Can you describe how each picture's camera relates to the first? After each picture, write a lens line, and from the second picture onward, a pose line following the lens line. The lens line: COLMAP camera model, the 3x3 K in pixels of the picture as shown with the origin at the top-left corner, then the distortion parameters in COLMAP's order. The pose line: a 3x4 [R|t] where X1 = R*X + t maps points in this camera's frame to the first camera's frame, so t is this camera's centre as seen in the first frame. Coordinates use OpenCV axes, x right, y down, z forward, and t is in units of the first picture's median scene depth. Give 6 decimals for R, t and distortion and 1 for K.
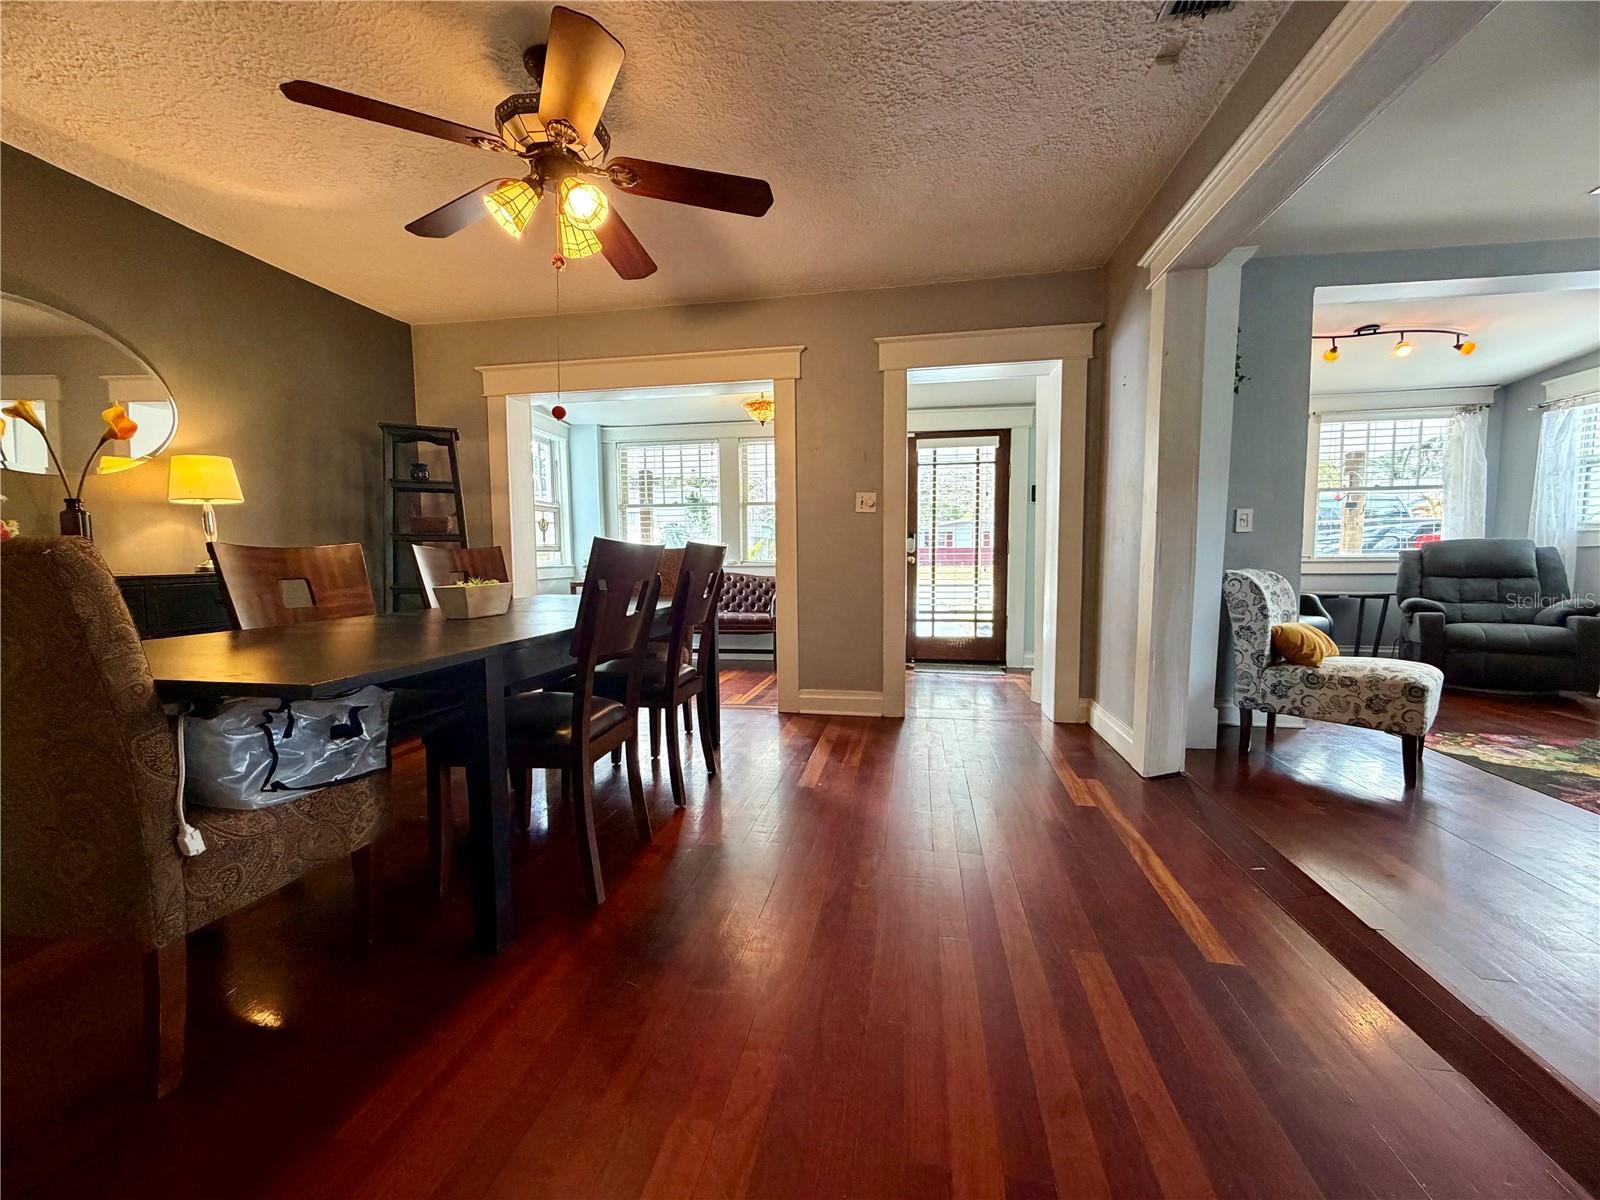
lens RADIAL K [[638.1, 0, 801.5], [0, 638.1, 597.9], [0, 0, 1]] dist [-0.000937, 0.000002]
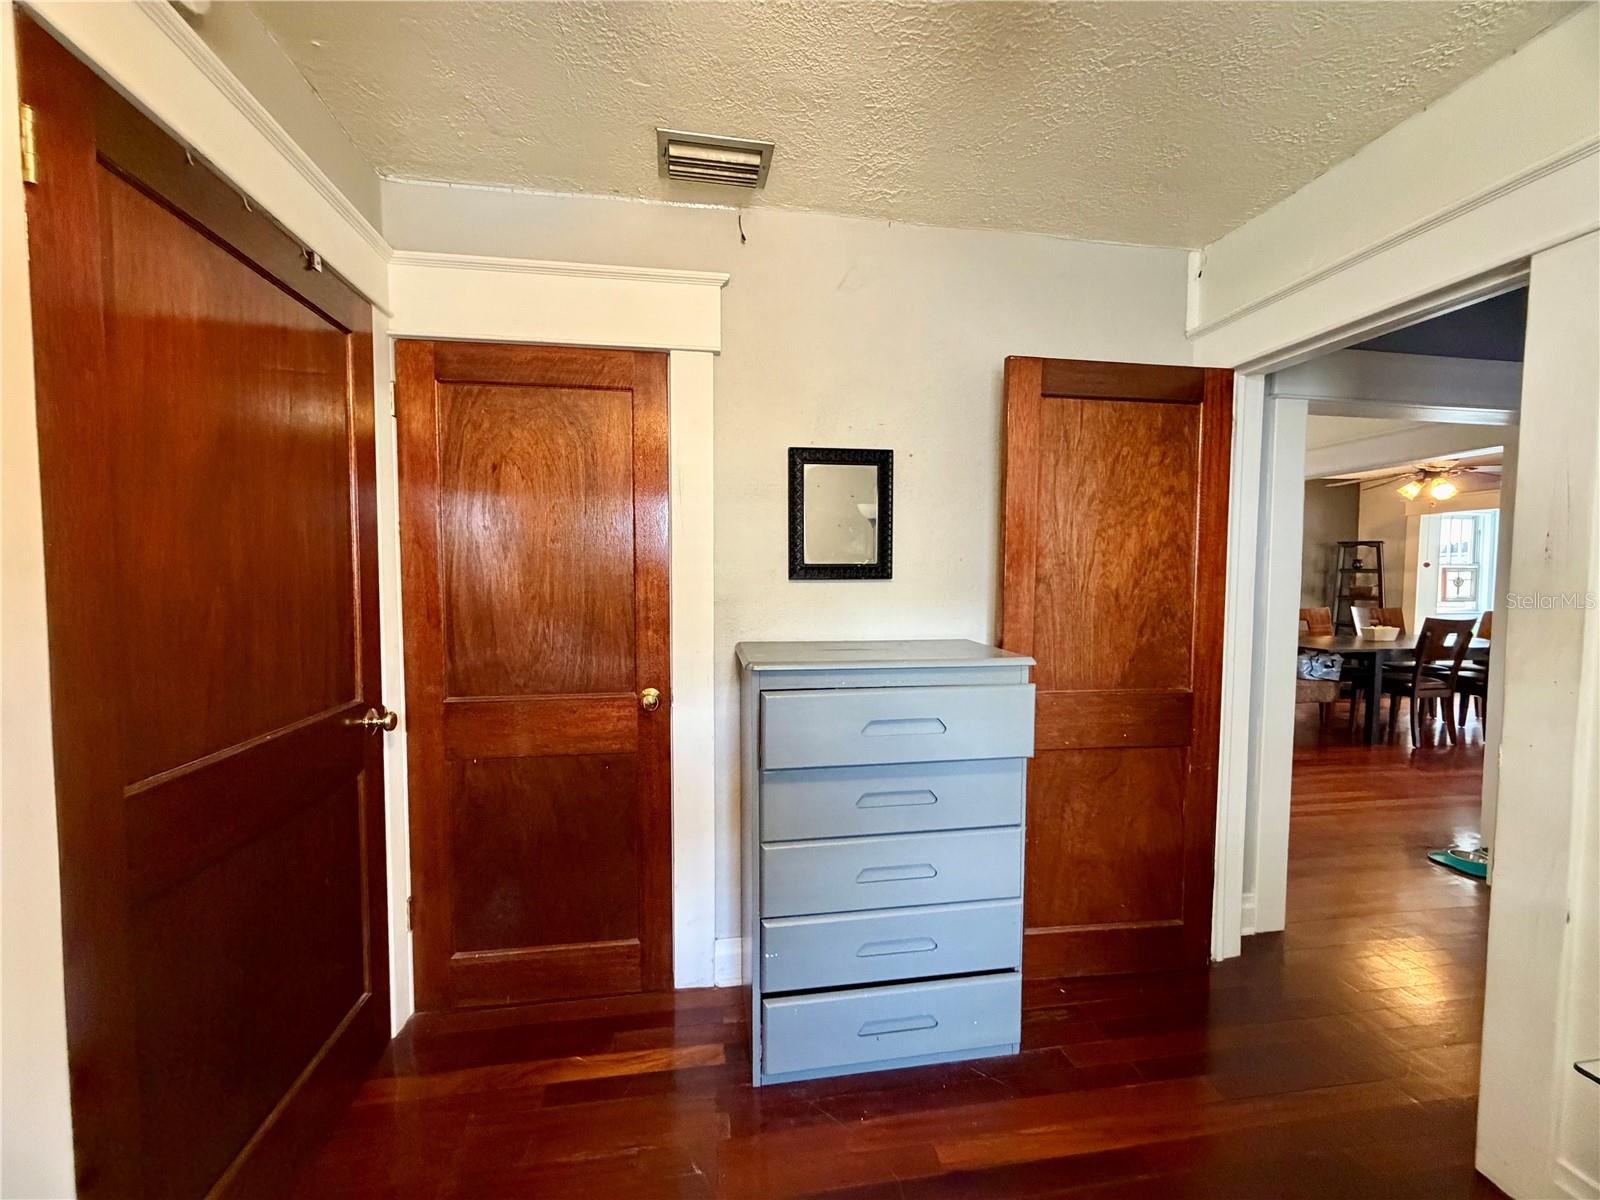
lens RADIAL K [[638.1, 0, 796.1], [0, 638.1, 604.1], [0, 0, 1]] dist [-0.000937, 0.000002]
pose [[0.320854, 0.058024, -0.945350, 0.663700], [-0.075241, 0.996529, 0.035628, -0.018132], [0.944135, 0.059698, 0.324106, -1.180114]]
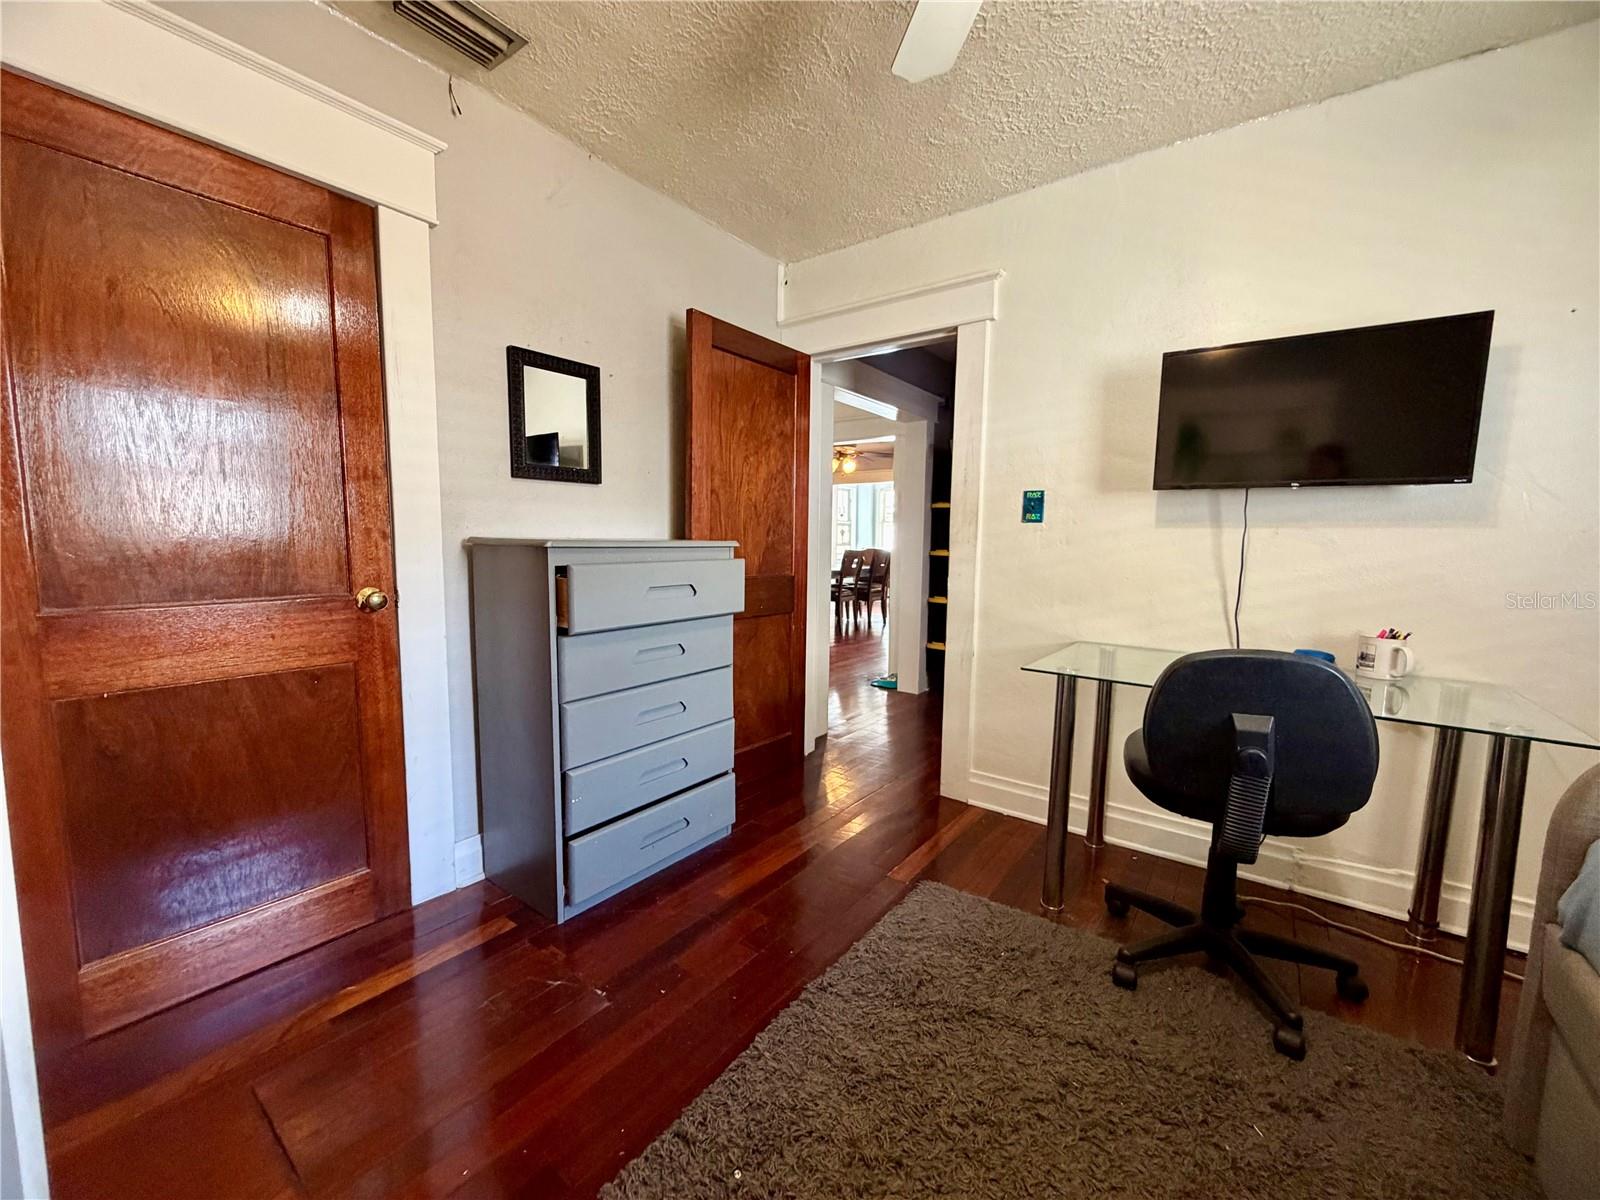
lens RADIAL K [[638.1, 0, 795.4], [0, 638.1, 602.6], [0, 0, 1]] dist [-0.000937, 0.000002]
pose [[0.889665, 0.067086, -0.451659, 0.625933], [-0.054583, 0.997681, 0.040672, 0.053035], [0.453340, -0.011531, 0.891263, -1.394288]]
